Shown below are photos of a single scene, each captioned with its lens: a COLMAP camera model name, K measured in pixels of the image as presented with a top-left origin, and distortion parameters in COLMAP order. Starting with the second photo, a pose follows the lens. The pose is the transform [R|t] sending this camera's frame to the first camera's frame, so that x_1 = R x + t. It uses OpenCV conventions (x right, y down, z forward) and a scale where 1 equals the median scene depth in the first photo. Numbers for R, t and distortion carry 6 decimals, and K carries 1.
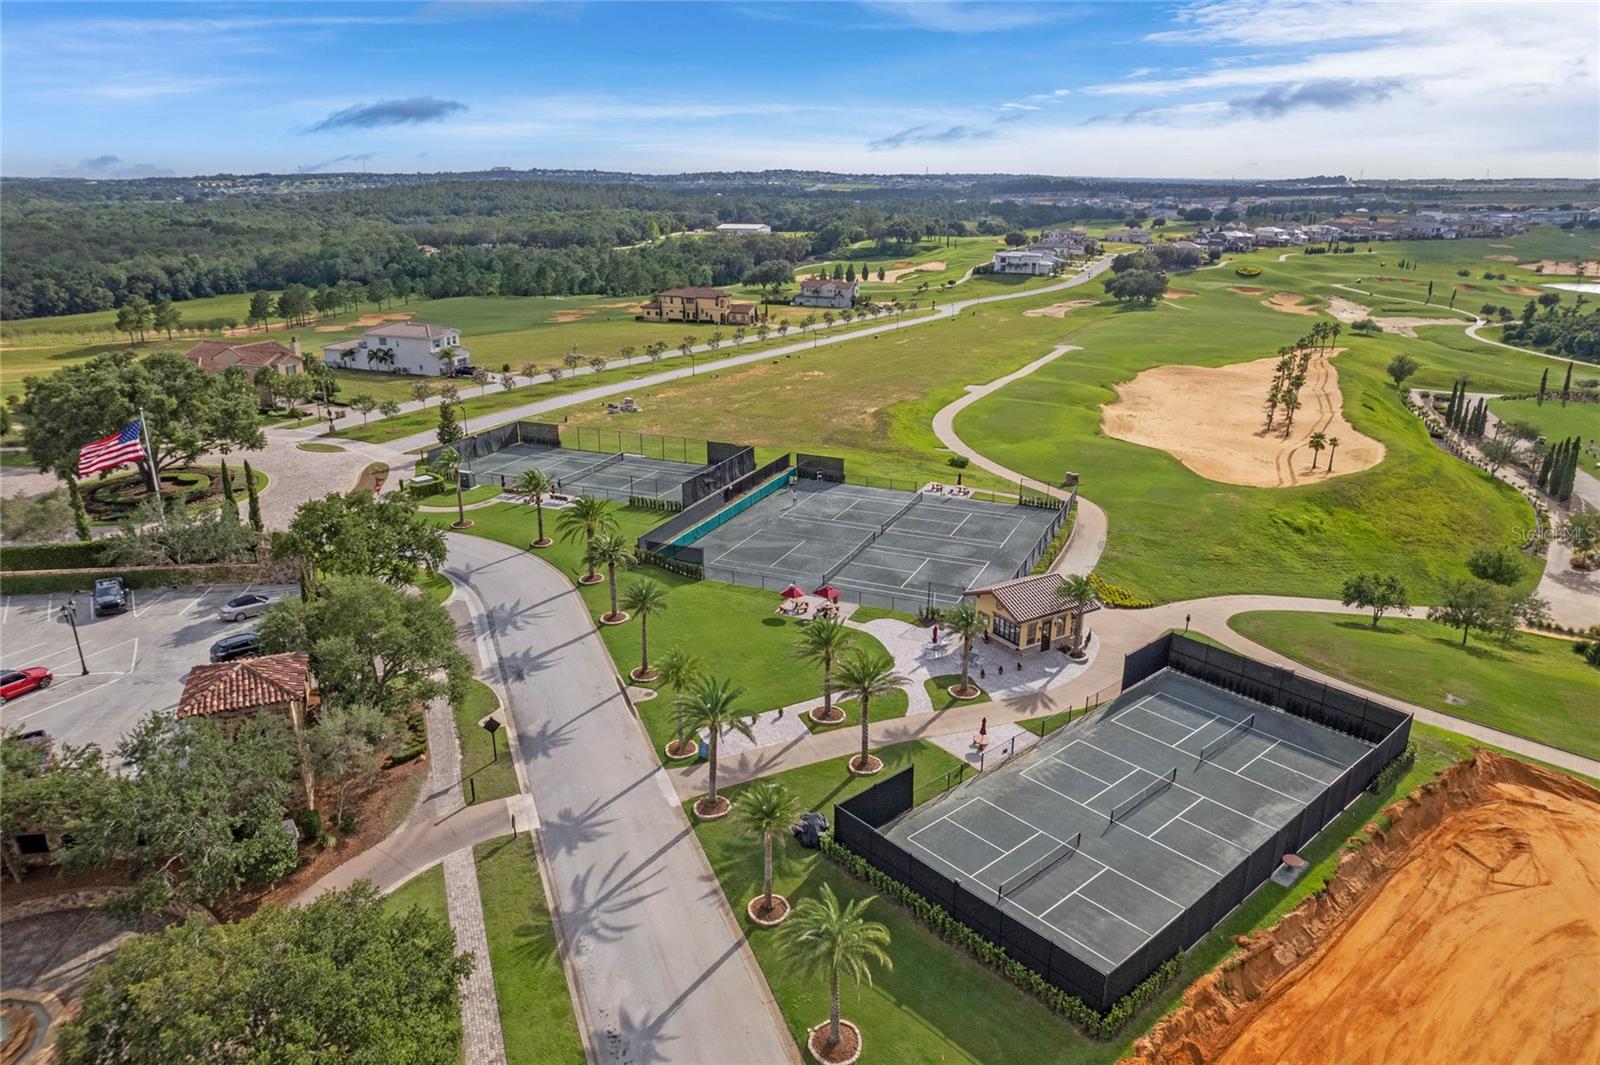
lens RADIAL K [[1061.3, 0, 800.0], [0, 1061.3, 532.5], [0, 0, 1]] dist [-0.078398, 0.069164]
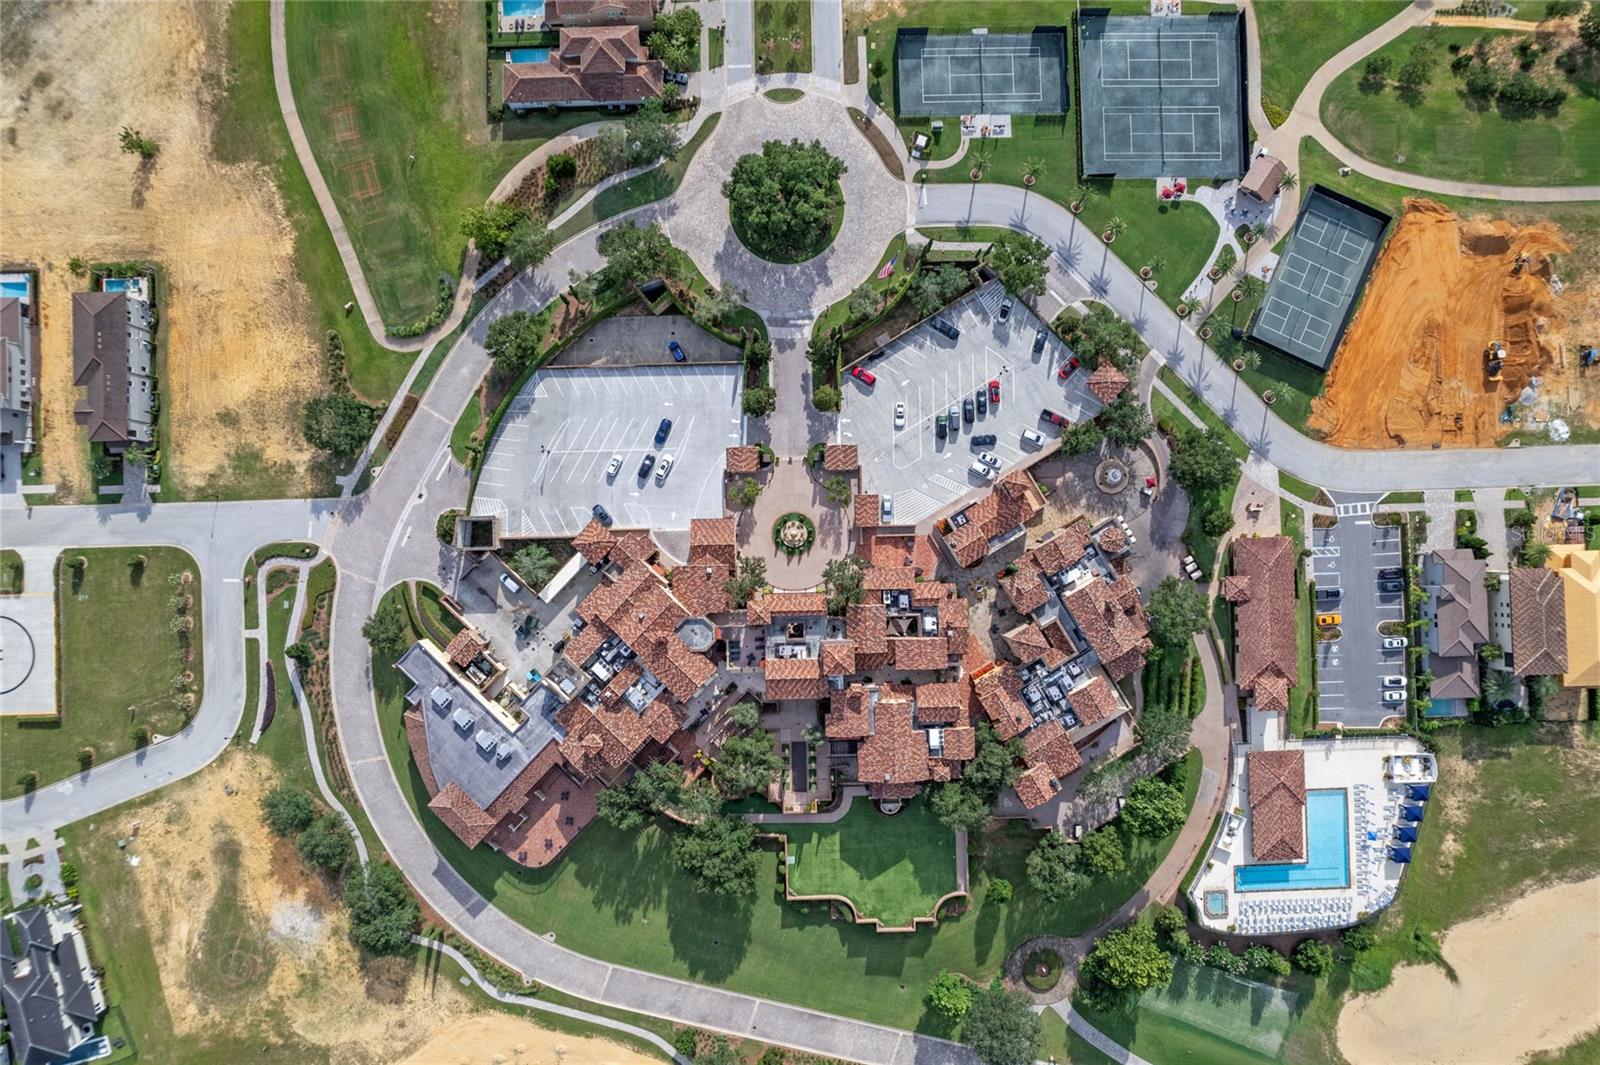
lens RADIAL K [[1024.9, 0, 800.0], [0, 1024.9, 532.5], [0, 0, 1]] dist [-0.075403, 0.066177]
pose [[0.907957, -0.419063, 0.000271, -0.165086], [0.141530, 0.307251, 0.941045, -0.301022], [-0.394440, -0.854390, 0.338281, -0.017831]]
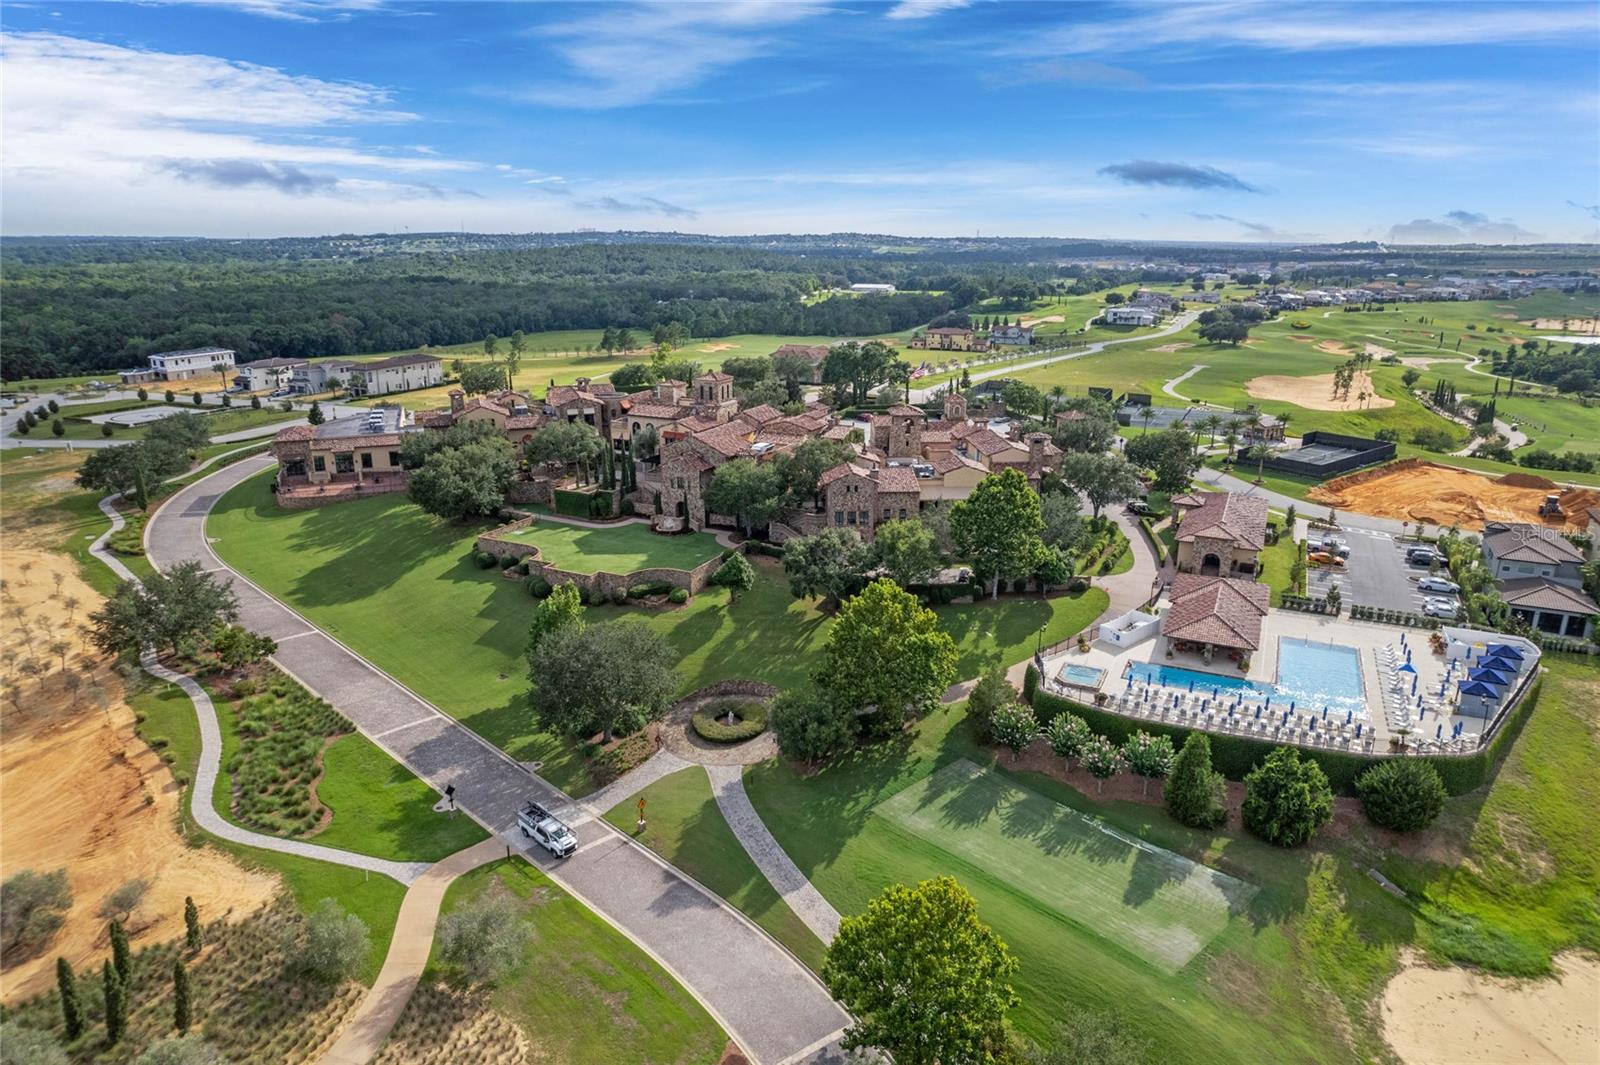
lens RADIAL K [[1024.9, 0, 800.0], [0, 1024.9, 532.5], [0, 0, 1]] dist [-0.075403, 0.066177]
pose [[0.999031, 0.016489, -0.040805, -0.131514], [-0.018260, 0.998890, -0.043430, 0.070938], [0.040044, 0.044133, 0.998223, -0.253753]]
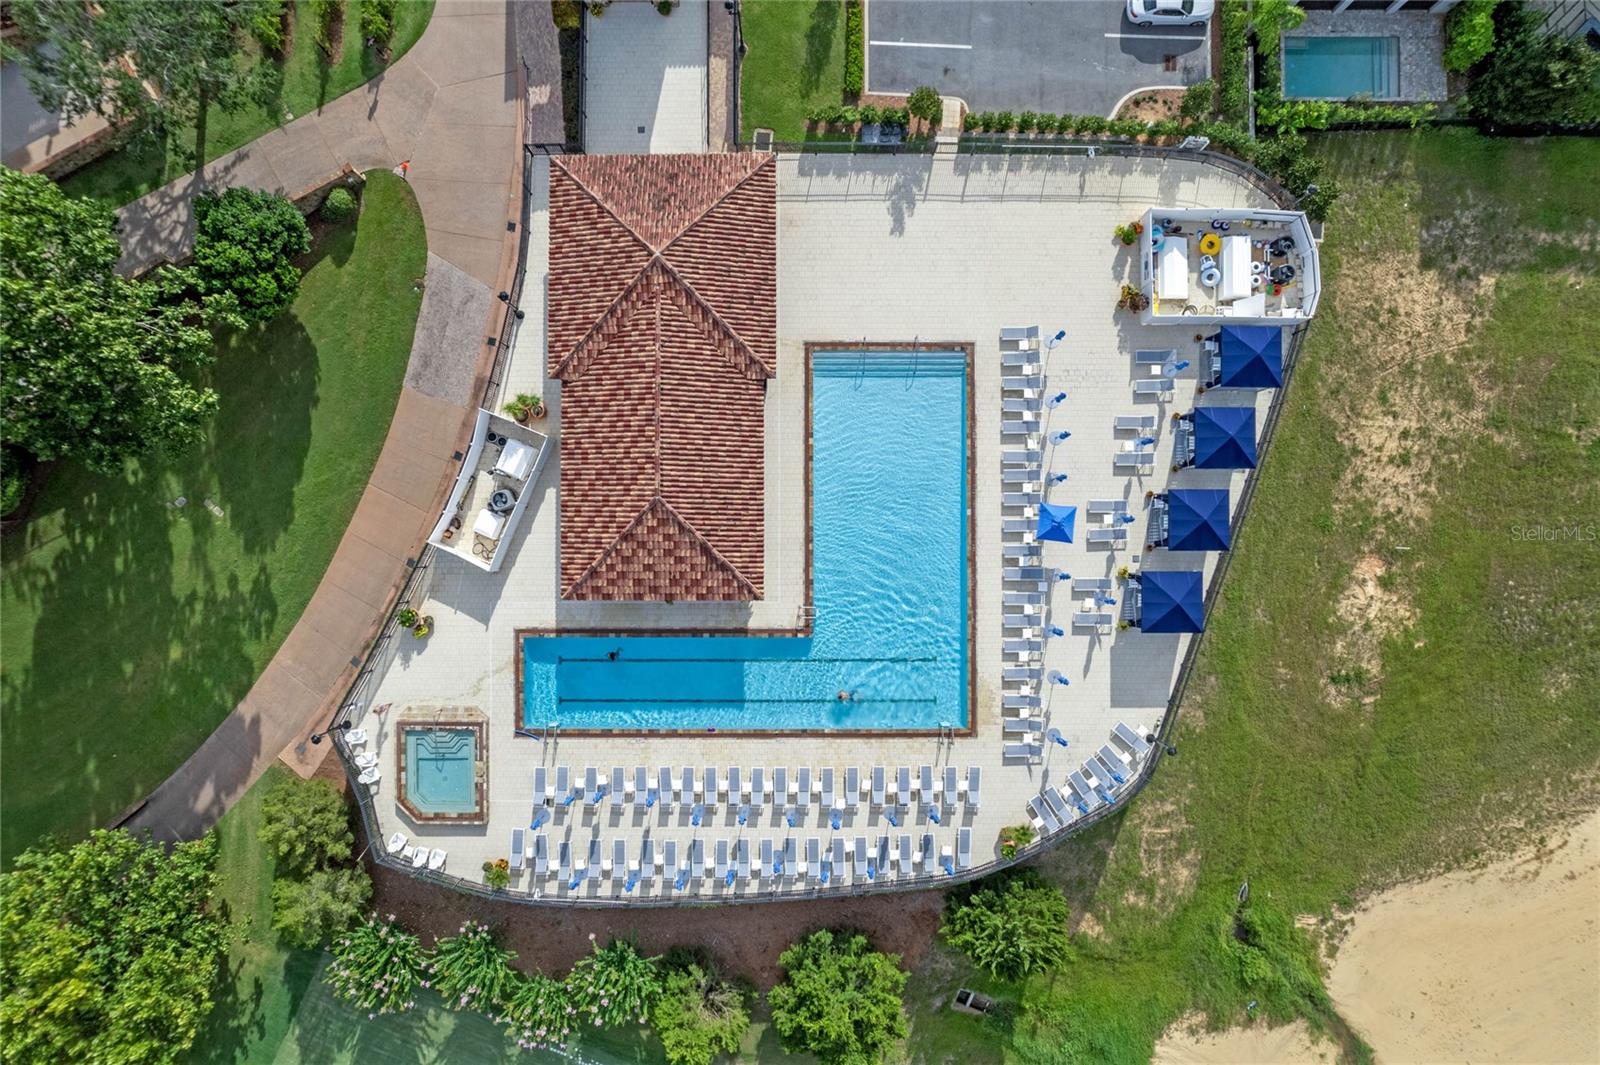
lens RADIAL K [[969.3, 0, 800.0], [0, 969.3, 532.5], [0, 0, 1]] dist [-0.071665, 0.058019]
pose [[0.920192, -0.391462, 0.002104, -0.050223], [0.129988, 0.310617, 0.941605, 0.005222], [-0.369257, -0.866184, 0.336712, -0.088449]]
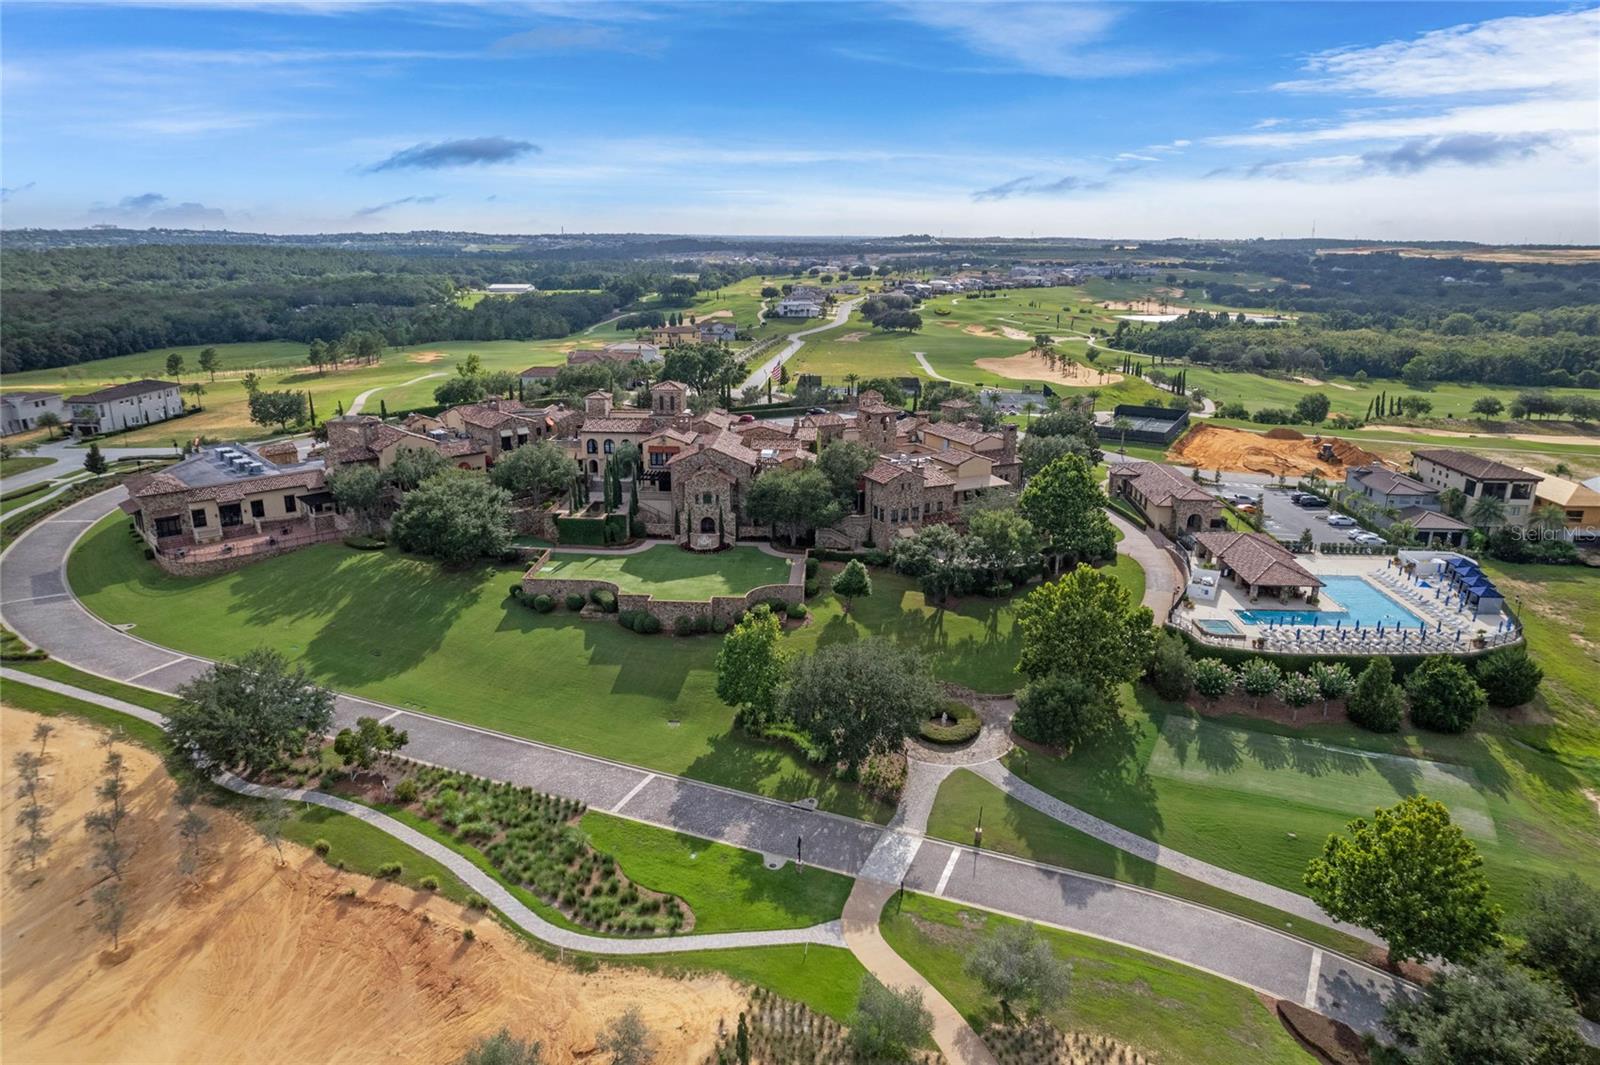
lens RADIAL K [[1024.9, 0, 800.0], [0, 1024.9, 532.5], [0, 0, 1]] dist [-0.075403, 0.066177]
pose [[0.938537, -0.090514, 0.333100, -0.237782], [0.104174, 0.994285, -0.023339, 0.064064], [-0.329084, 0.056605, 0.942603, -0.237440]]
